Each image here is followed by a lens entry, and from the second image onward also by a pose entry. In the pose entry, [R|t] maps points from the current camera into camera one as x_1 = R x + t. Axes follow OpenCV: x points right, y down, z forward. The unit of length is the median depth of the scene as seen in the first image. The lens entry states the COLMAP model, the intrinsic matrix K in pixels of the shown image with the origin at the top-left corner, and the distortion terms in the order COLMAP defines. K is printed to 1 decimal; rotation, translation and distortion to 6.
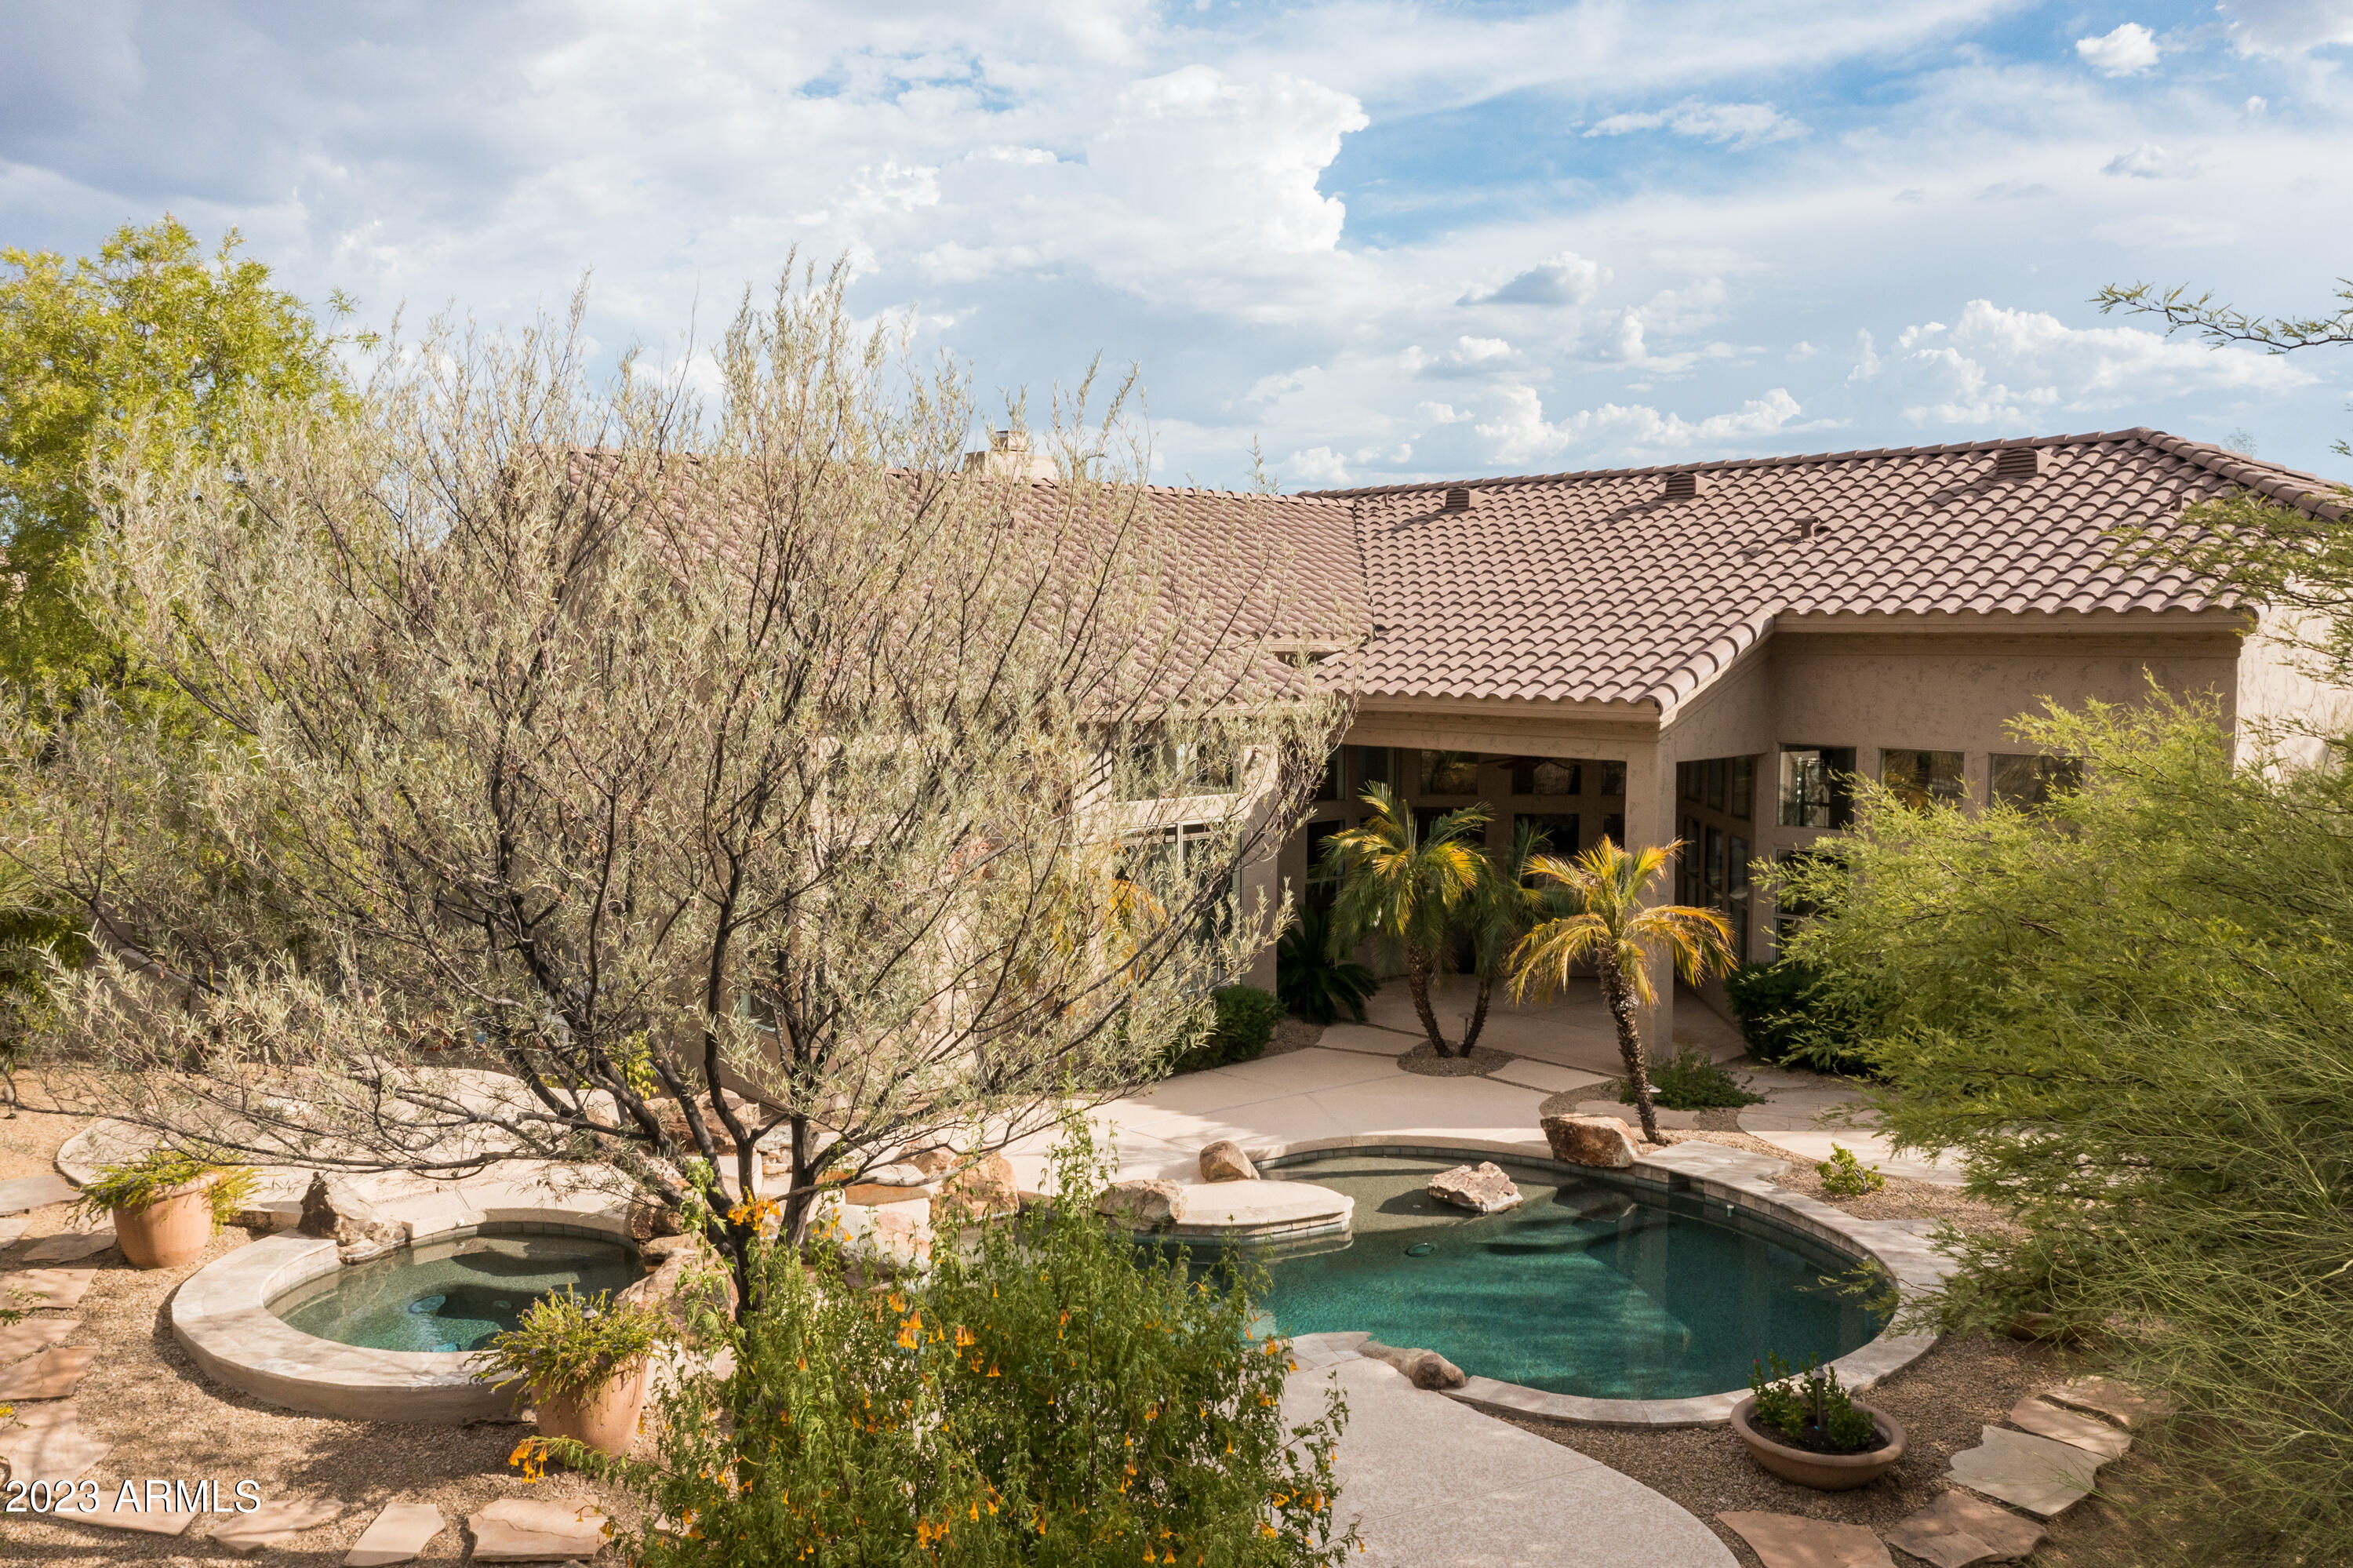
lens RADIAL K [[1882.9, 0, 1178.6], [0, 1882.9, 774.8], [0, 0, 1]] dist [-0.014390, 0.012039]
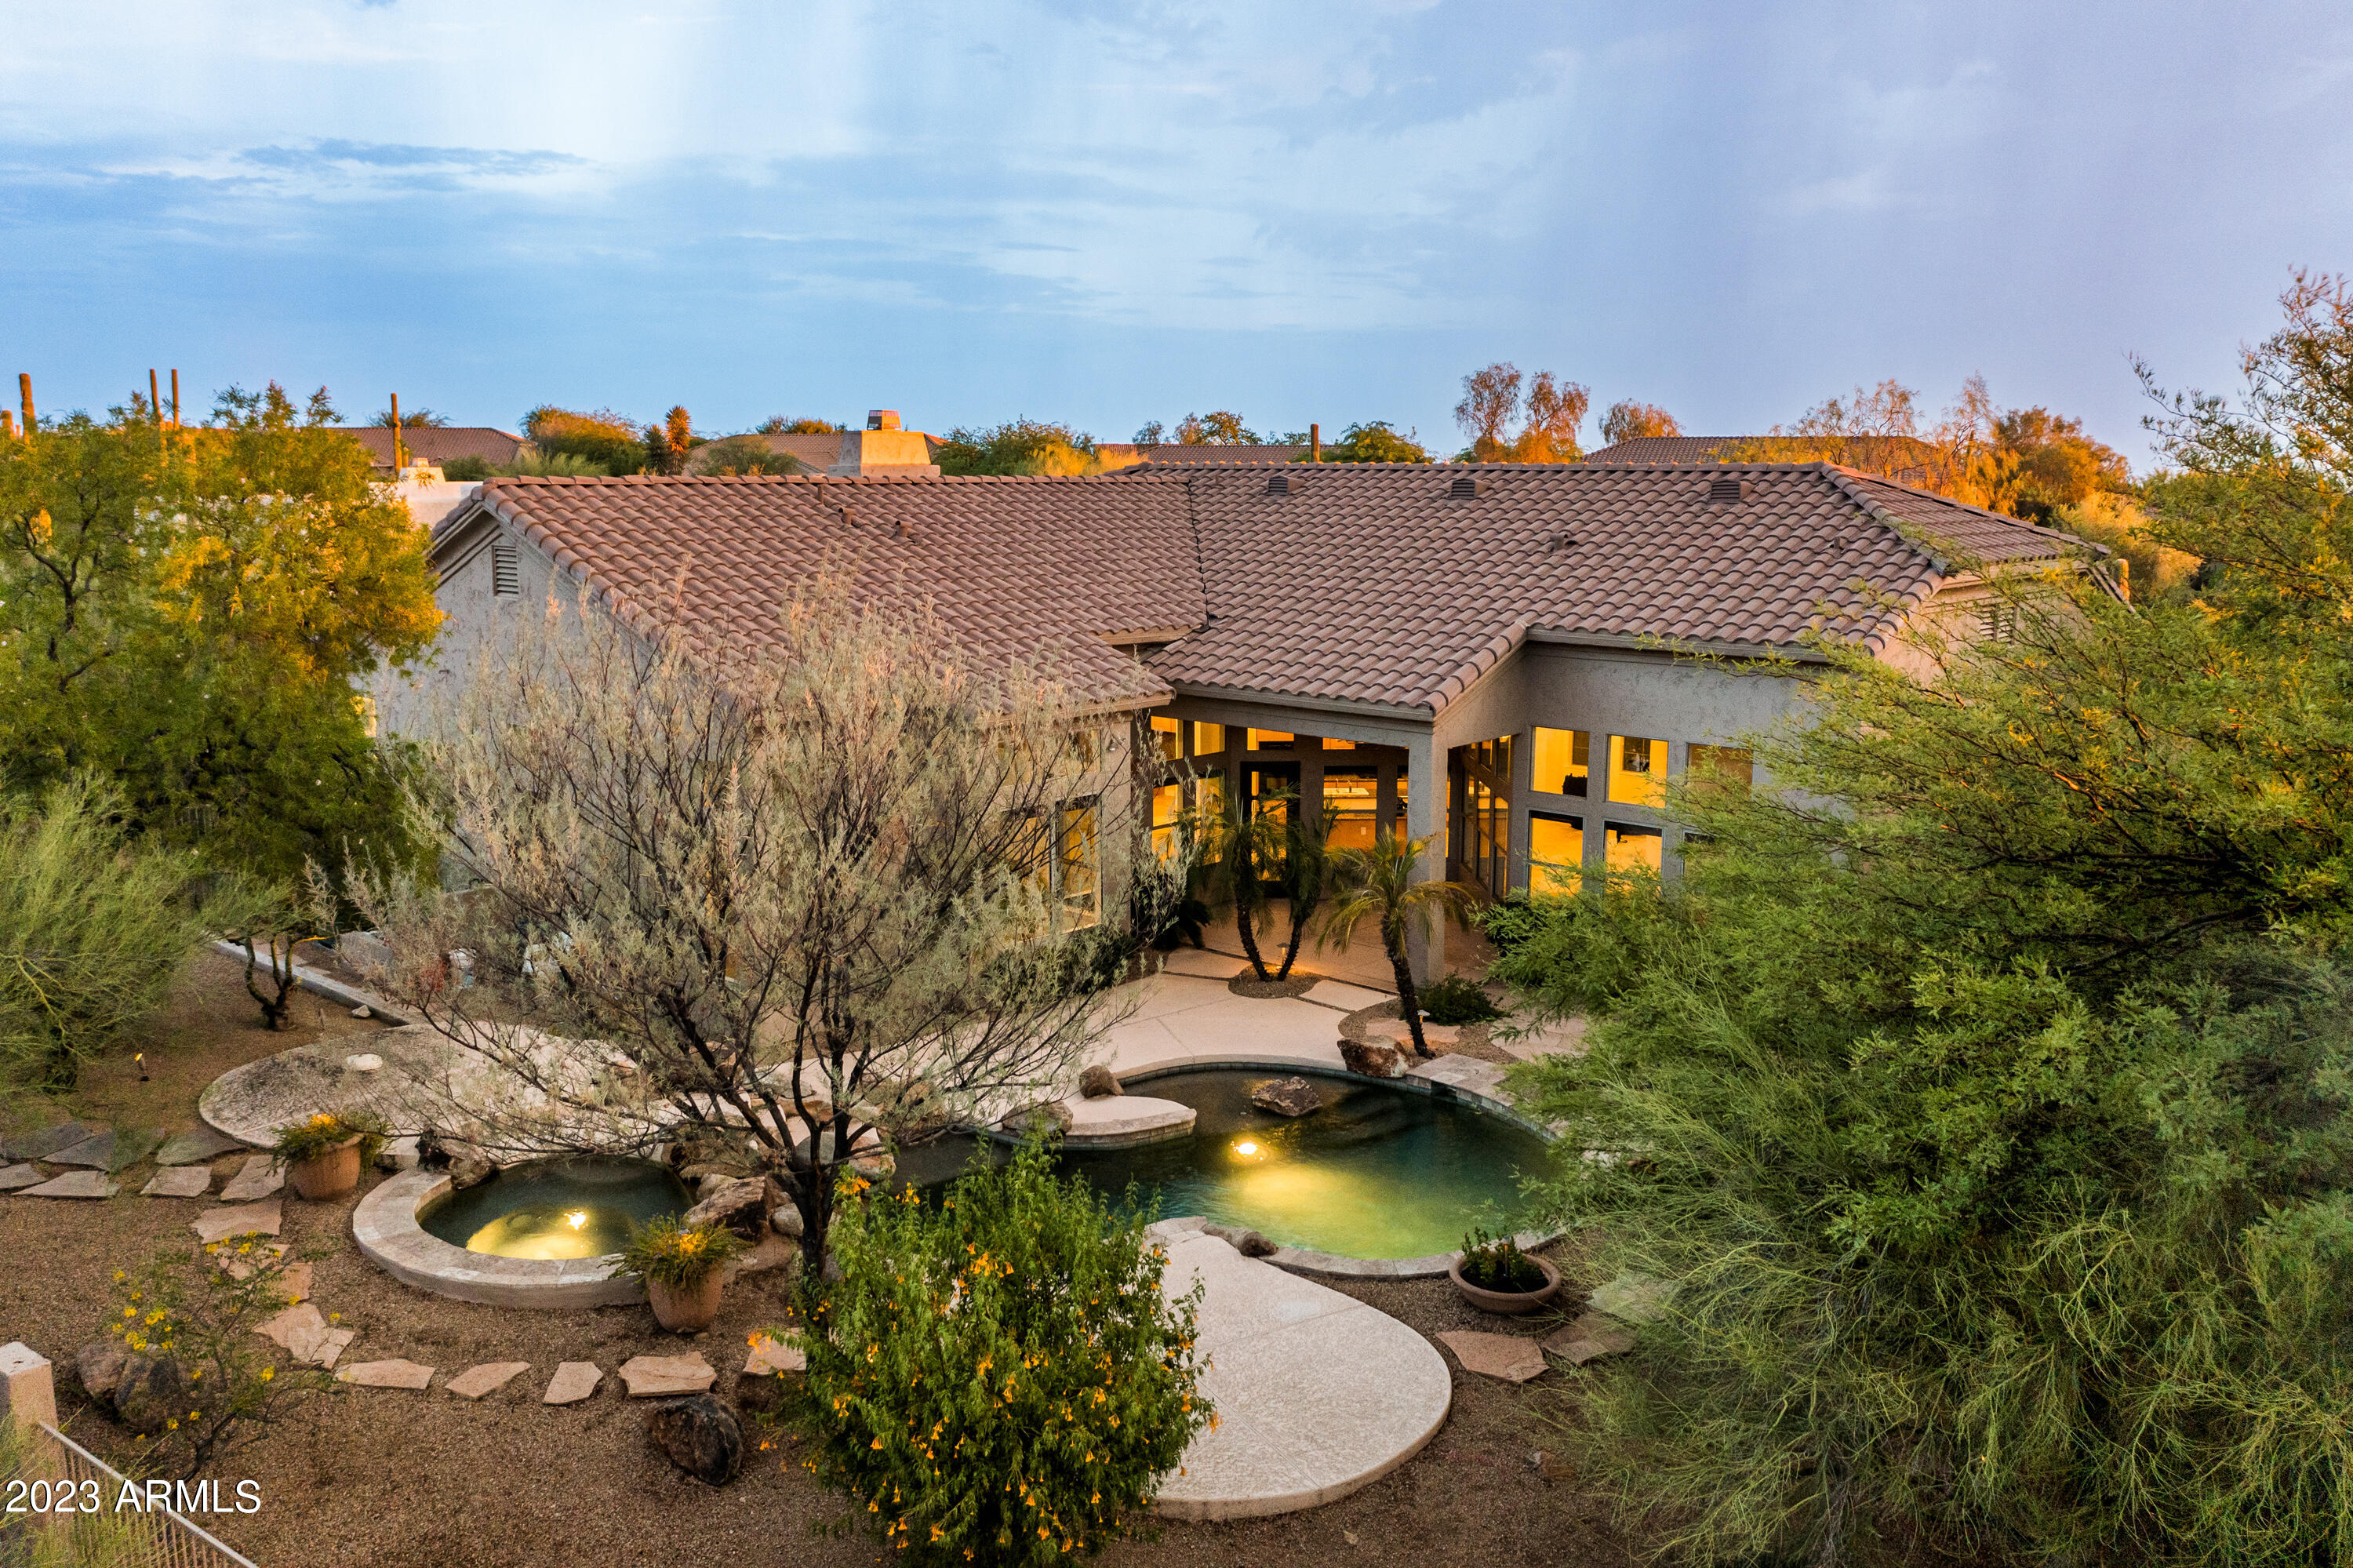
lens RADIAL K [[1882.9, 0, 1177.0], [0, 1882.9, 794.4], [0, 0, 1]] dist [-0.014390, 0.012039]
pose [[0.995883, -0.014736, 0.089441, -0.048805], [0.006010, 0.995260, 0.097064, -0.167744], [-0.090447, -0.096127, 0.991251, -0.396679]]
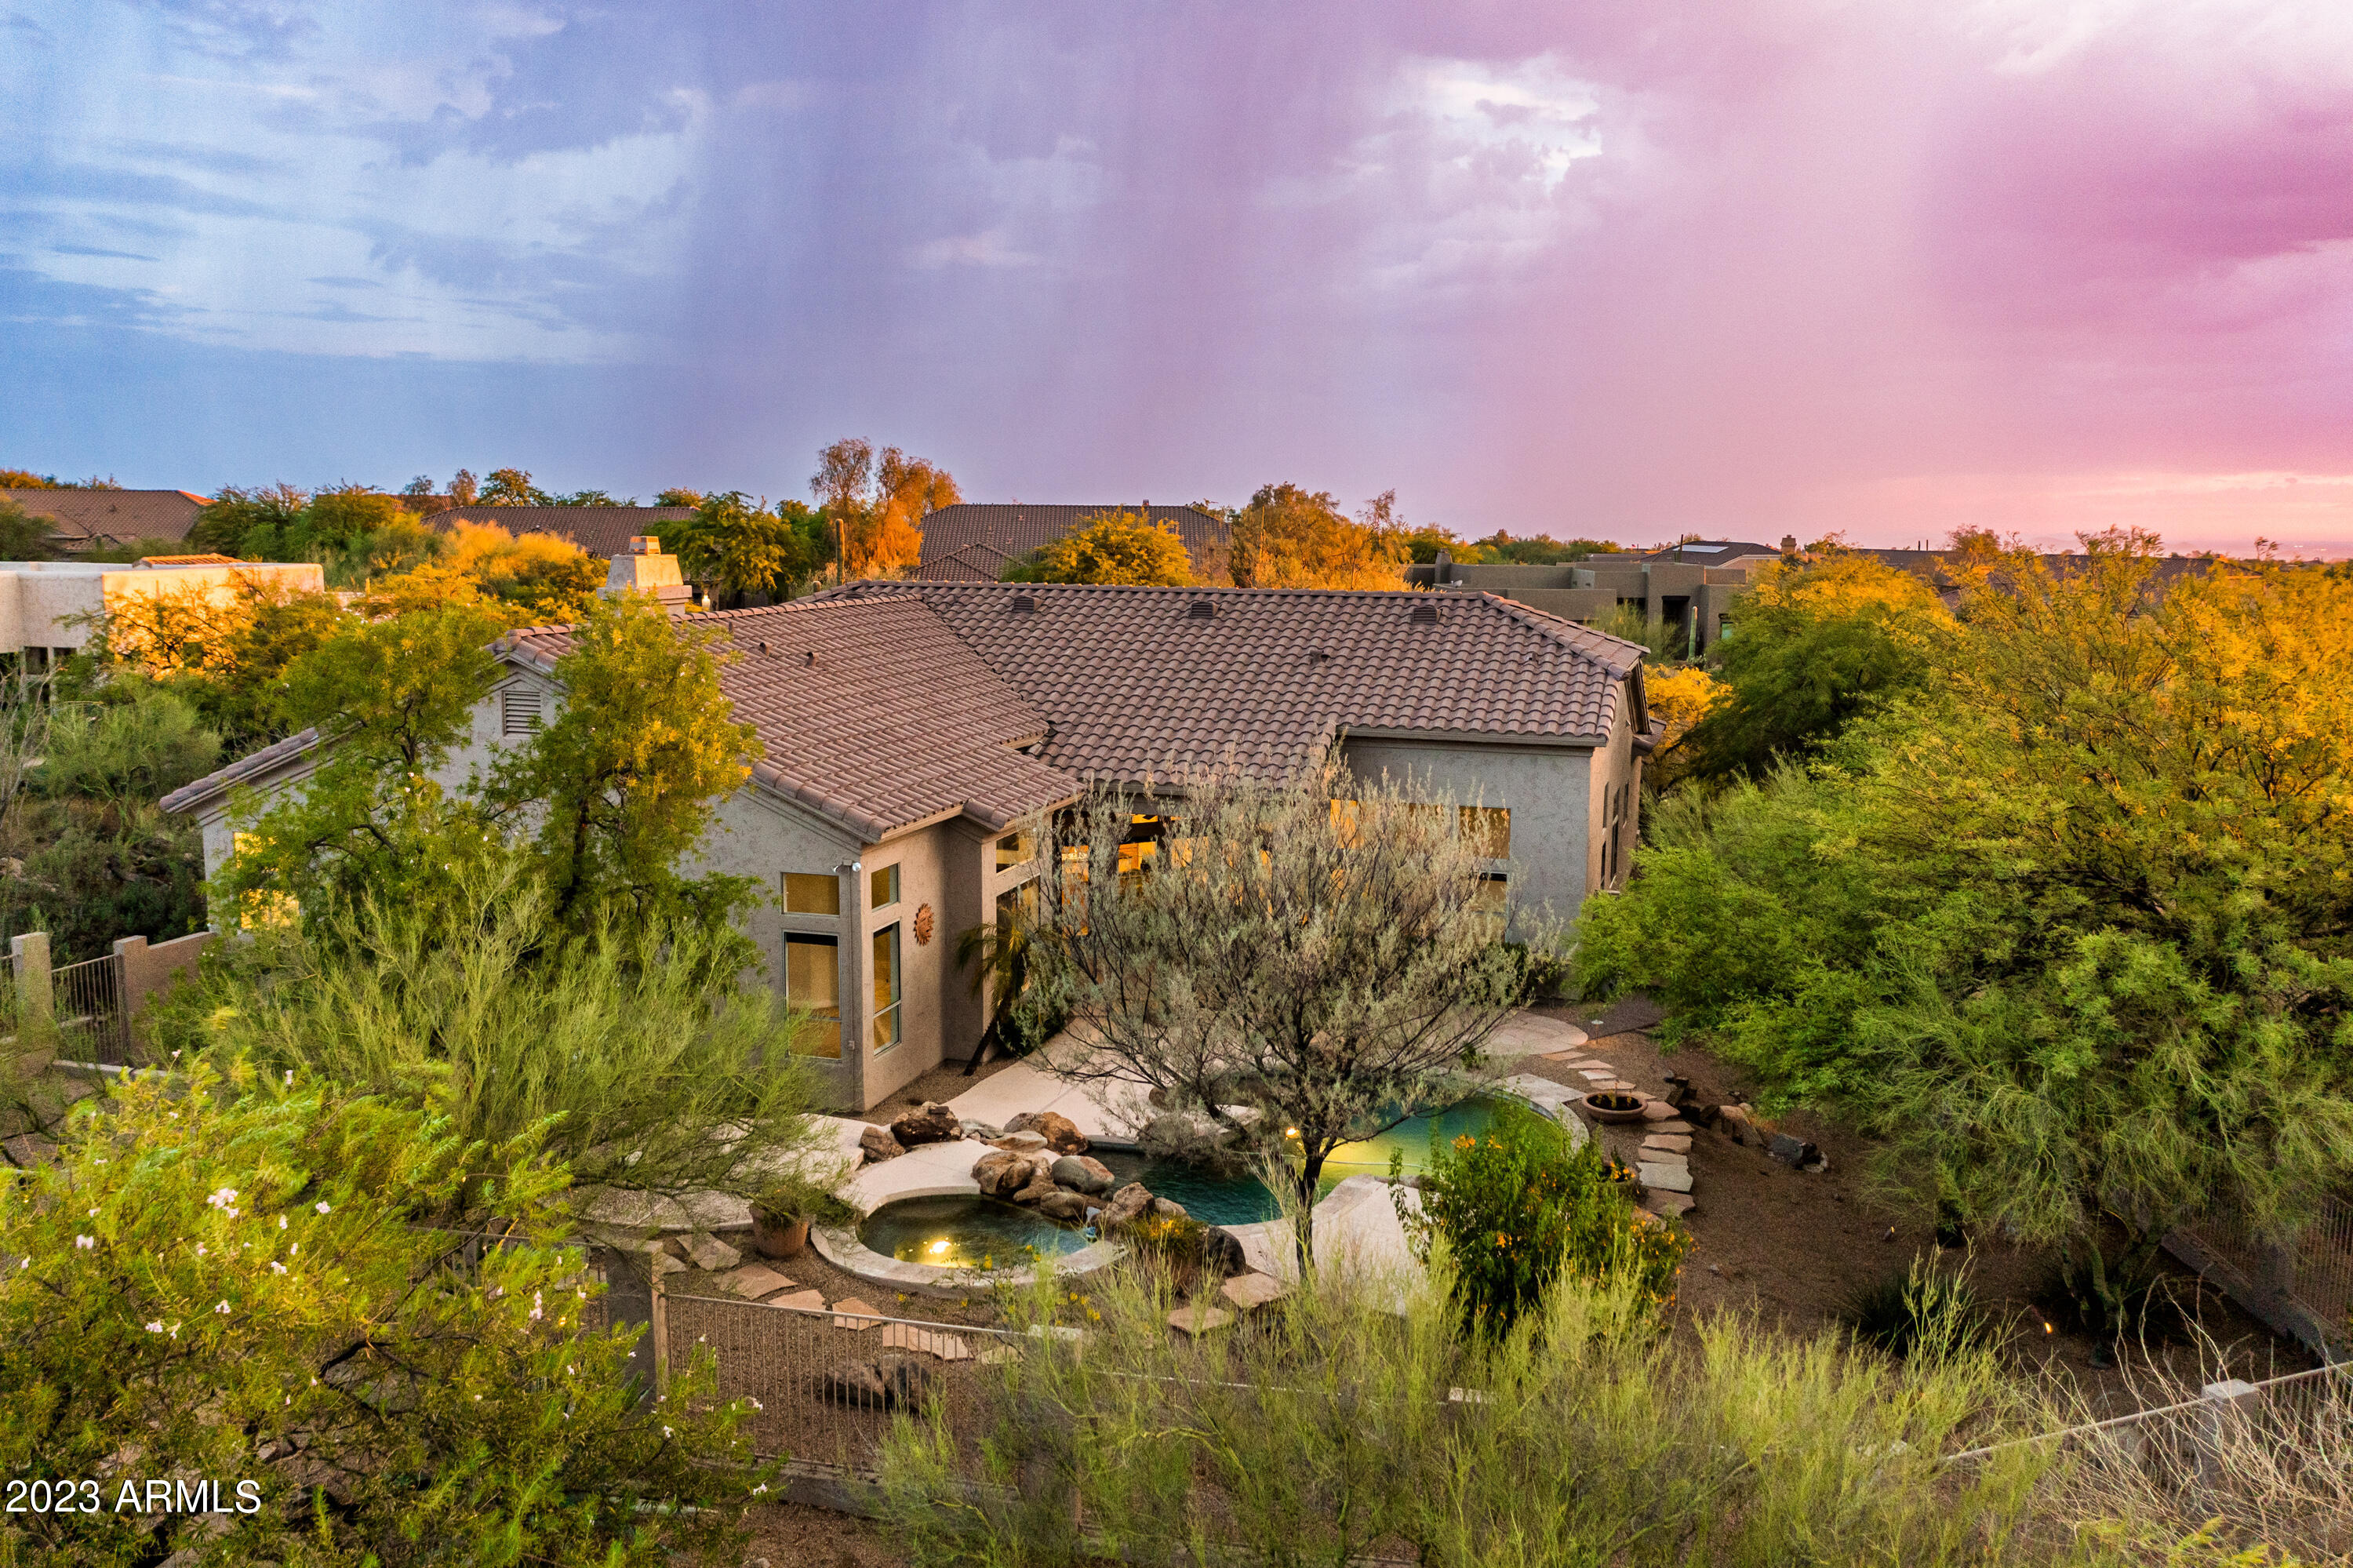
lens RADIAL K [[1882.9, 0, 1176.0], [0, 1882.9, 781.9], [0, 0, 1]] dist [-0.014390, 0.012039]
pose [[0.860475, -0.067422, 0.505013, -1.110636], [0.030738, 0.996270, 0.080635, -0.299393], [-0.508565, -0.053861, 0.859337, -0.622606]]
